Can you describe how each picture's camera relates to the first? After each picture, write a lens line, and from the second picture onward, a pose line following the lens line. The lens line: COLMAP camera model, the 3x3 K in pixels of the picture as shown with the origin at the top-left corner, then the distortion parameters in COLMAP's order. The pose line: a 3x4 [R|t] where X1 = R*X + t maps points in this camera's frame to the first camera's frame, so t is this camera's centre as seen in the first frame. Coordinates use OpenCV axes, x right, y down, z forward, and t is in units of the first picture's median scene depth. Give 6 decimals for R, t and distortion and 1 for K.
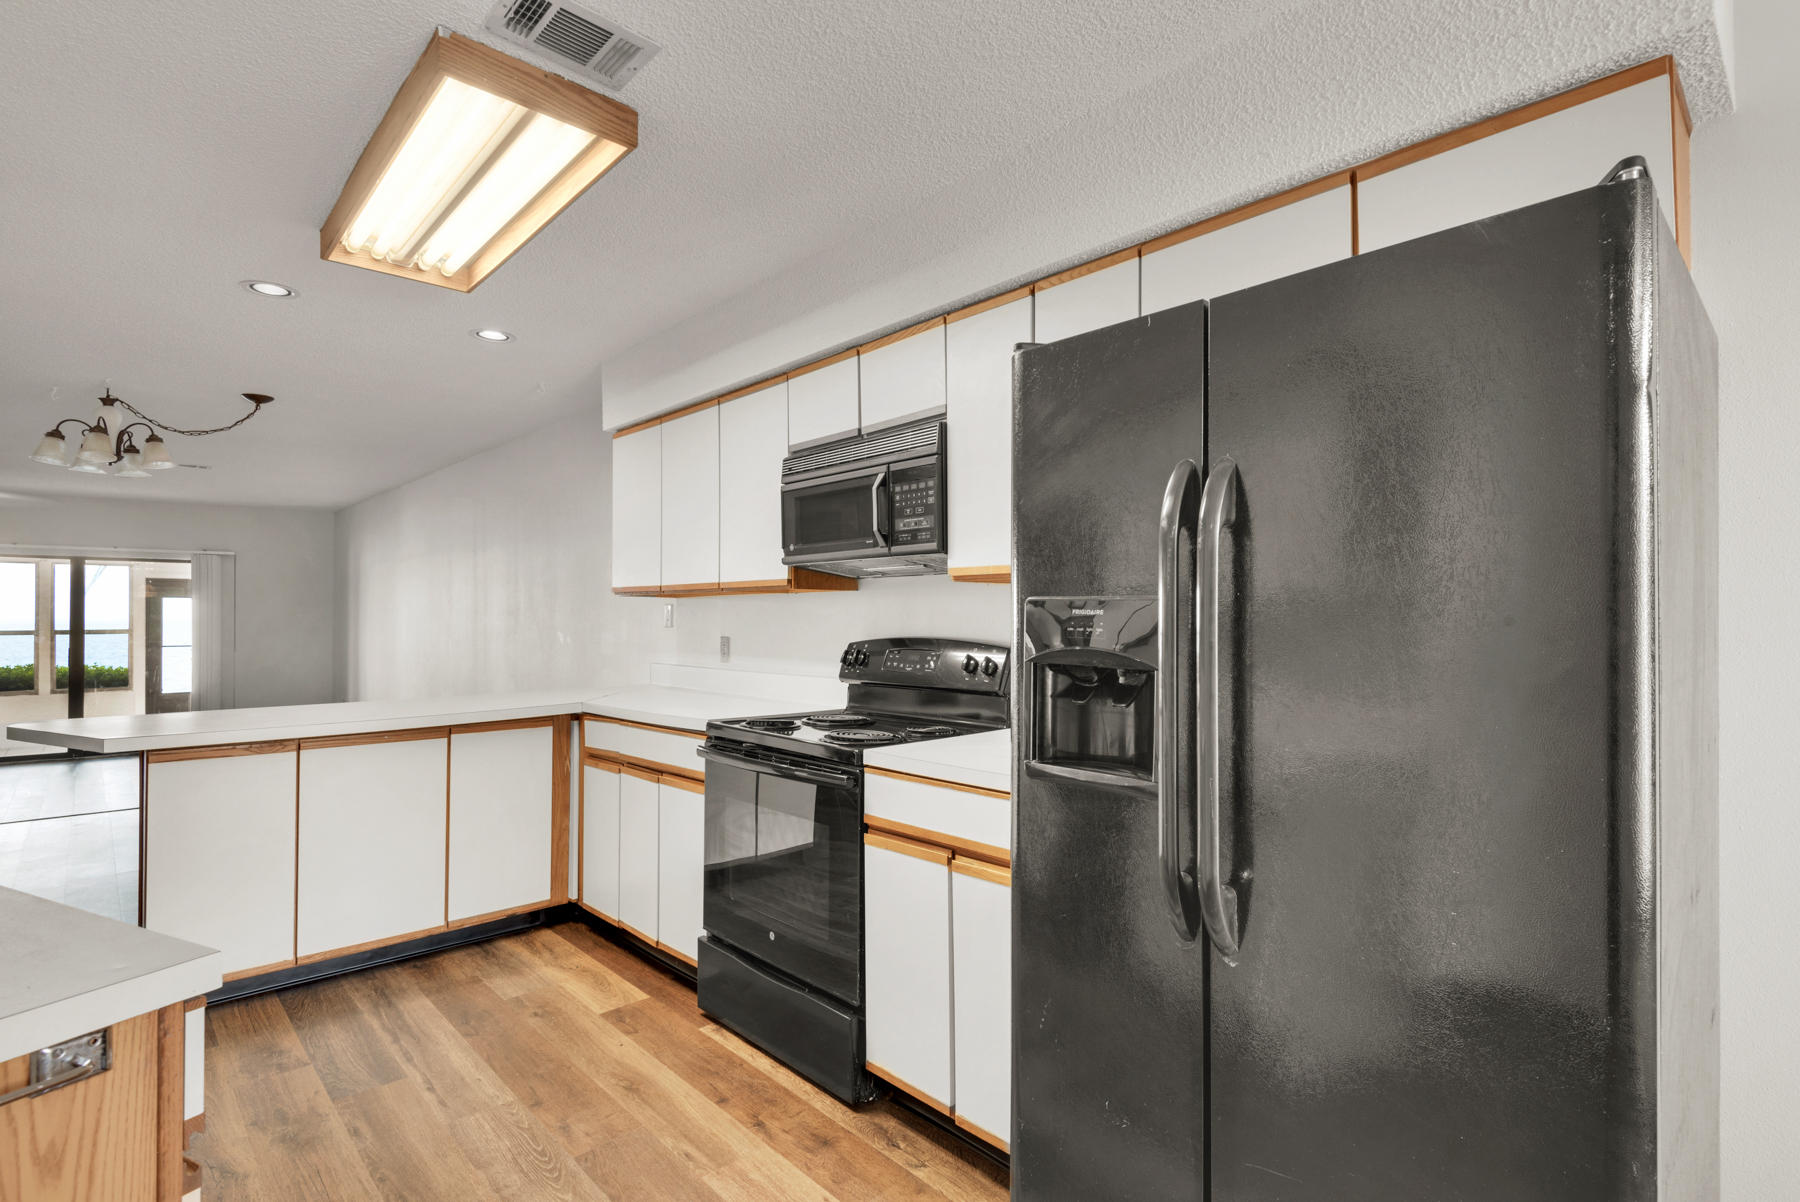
lens RADIAL K [[868.9, 0, 888.1], [0, 868.9, 600.4], [0, 0, 1]] dist [0.015479, -0.009549]
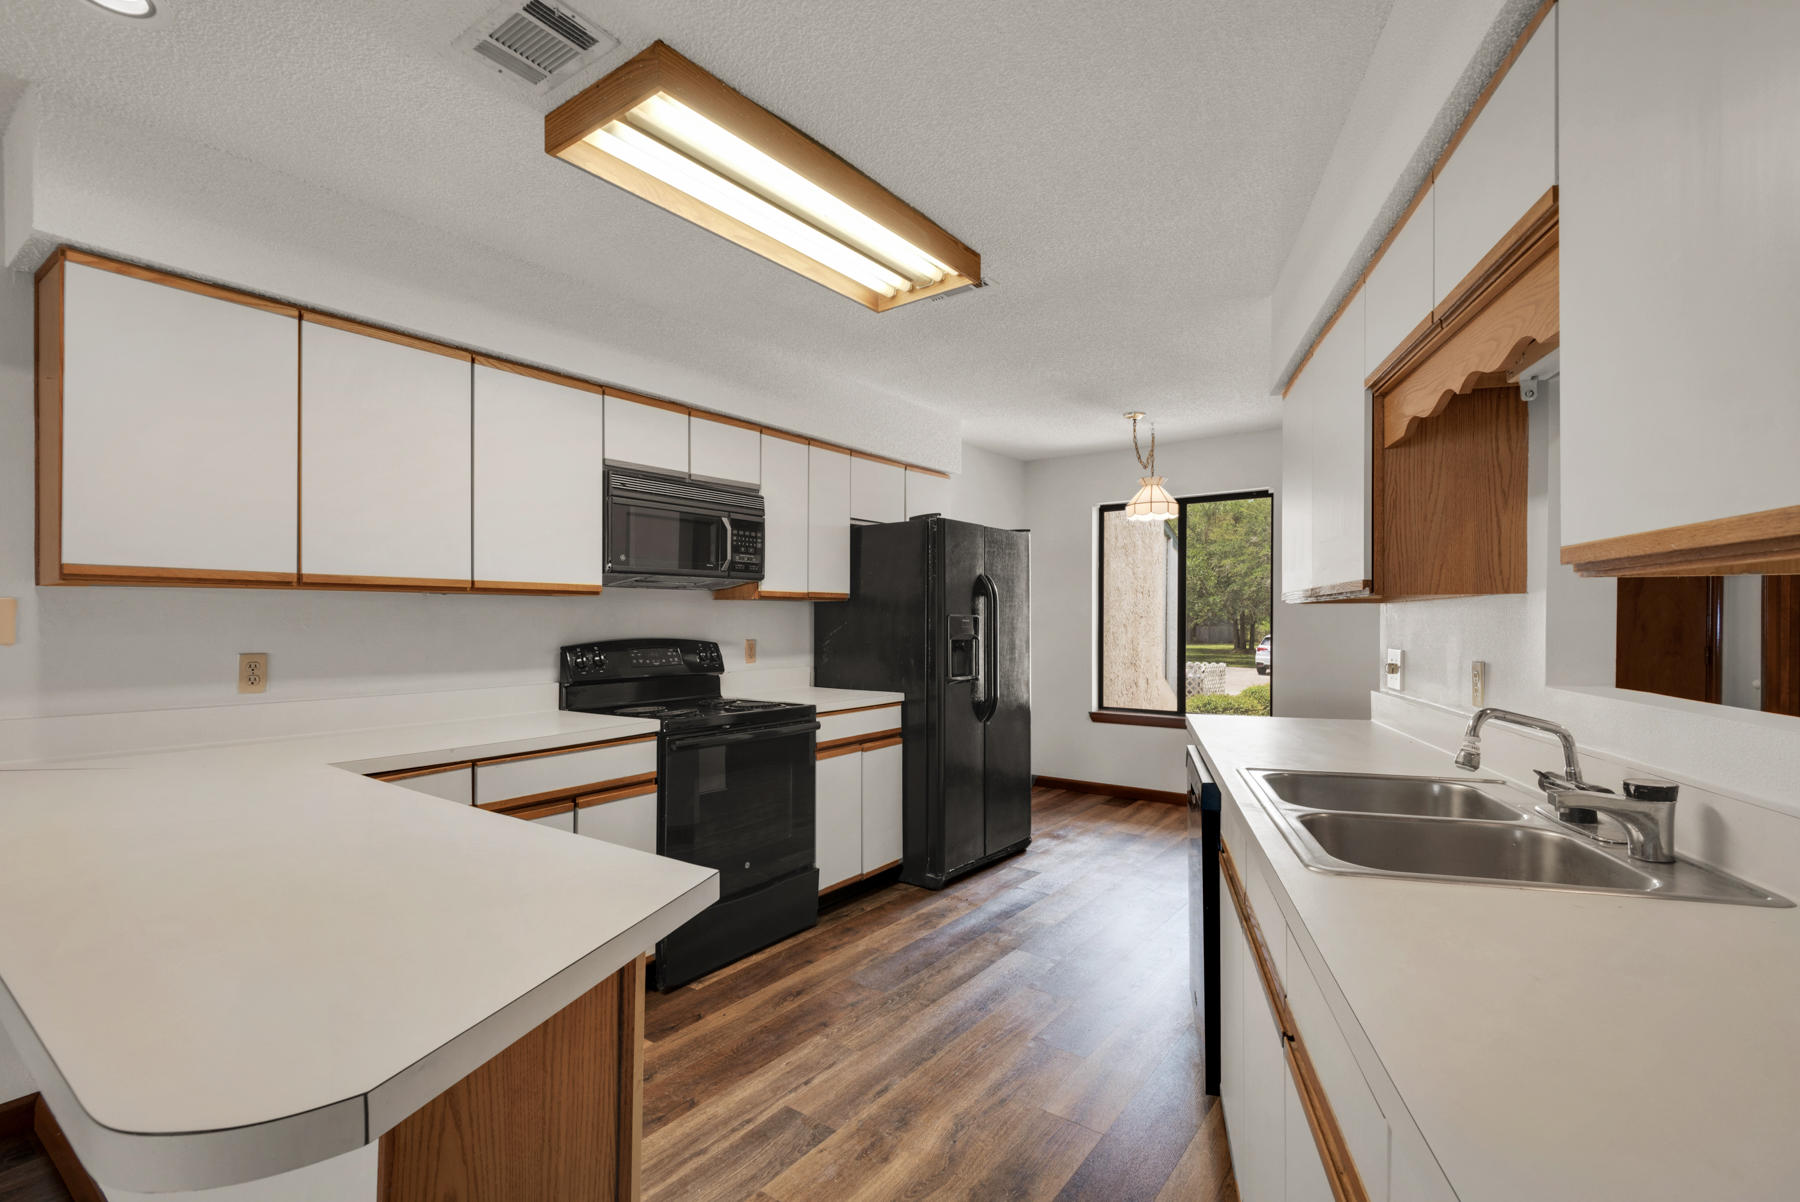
lens RADIAL K [[842.8, 0, 907.9], [0, 842.8, 608.4], [0, 0, 1]] dist [0.016254, -0.004163]
pose [[-0.205485, 0.013322, 0.978570, -1.218802], [-0.021716, 0.999599, -0.018168, 0.013294], [-0.978419, -0.024984, -0.205114, 0.877715]]
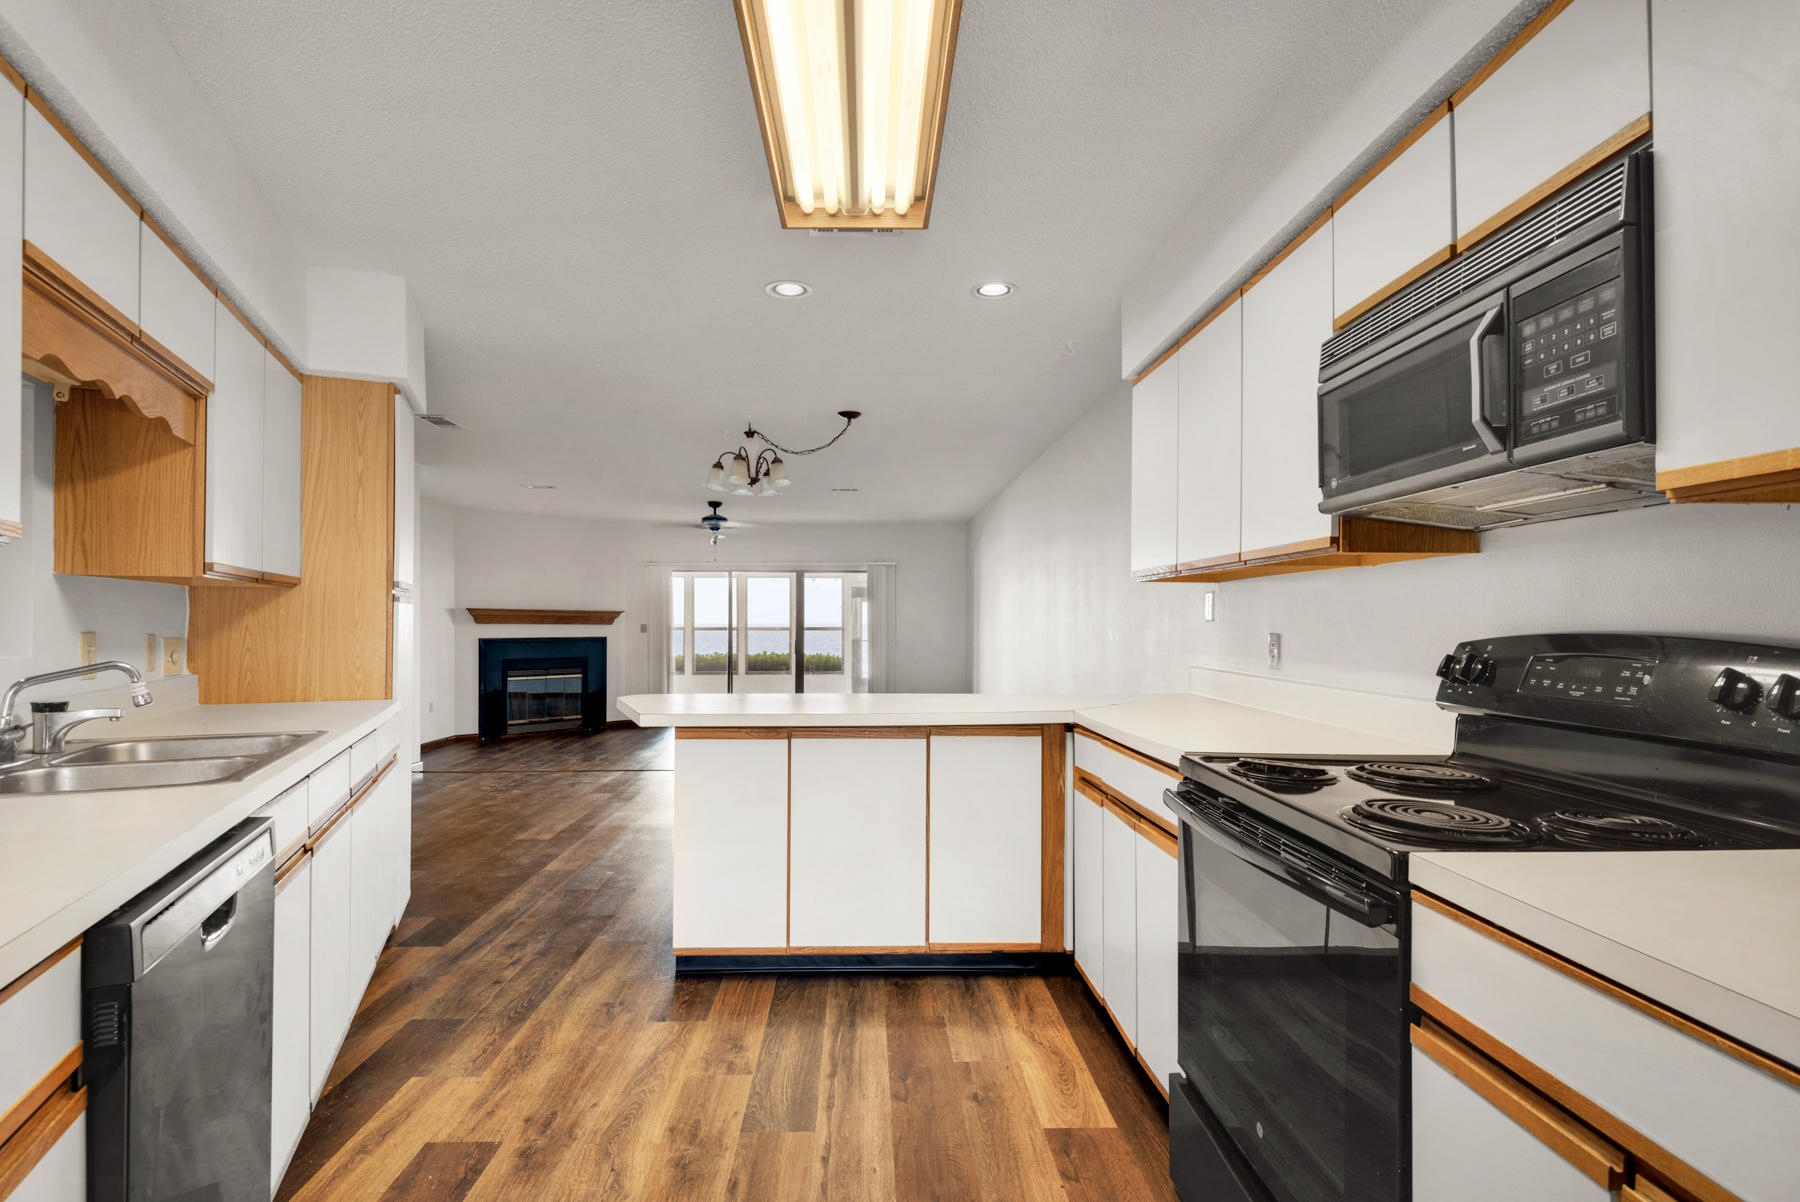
lens RADIAL K [[868.9, 0, 872.0], [0, 868.9, 616.7], [0, 0, 1]] dist [0.015479, -0.009549]
pose [[0.747681, -0.001377, -0.664057, 0.054472], [0.011118, 0.999884, 0.010444, 0.022971], [0.663965, -0.015192, 0.747609, 0.327542]]
